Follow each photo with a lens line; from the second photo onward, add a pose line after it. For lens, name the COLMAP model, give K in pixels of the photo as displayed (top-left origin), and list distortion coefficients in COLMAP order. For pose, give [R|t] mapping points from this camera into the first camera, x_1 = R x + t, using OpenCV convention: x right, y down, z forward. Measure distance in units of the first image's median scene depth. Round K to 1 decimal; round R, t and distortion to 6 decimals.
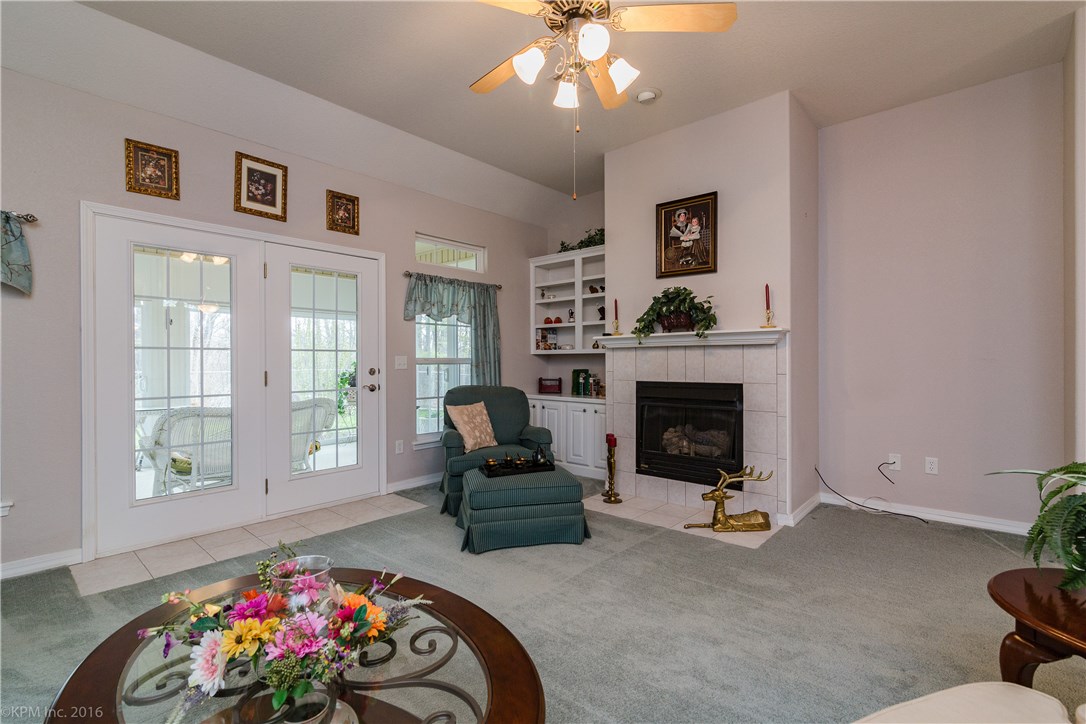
lens RADIAL K [[508.9, 0, 544.4], [0, 508.9, 365.3], [0, 0, 1]] dist [-0.002440, -0.001084]
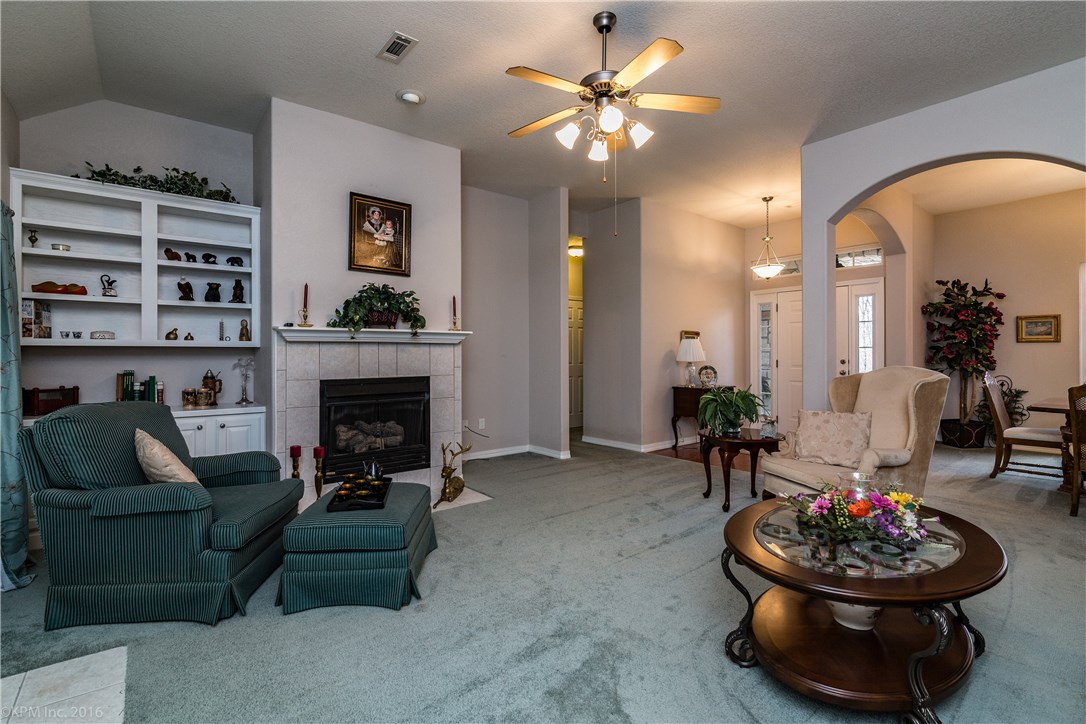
lens RADIAL K [[508.9, 0, 544.8], [0, 508.9, 357.1], [0, 0, 1]] dist [-0.002440, -0.001084]
pose [[0.140559, 0.000352, 0.990072, -0.676301], [0.010597, 0.999942, -0.001860, -0.002722], [-0.990016, 0.010753, 0.140547, 0.521371]]
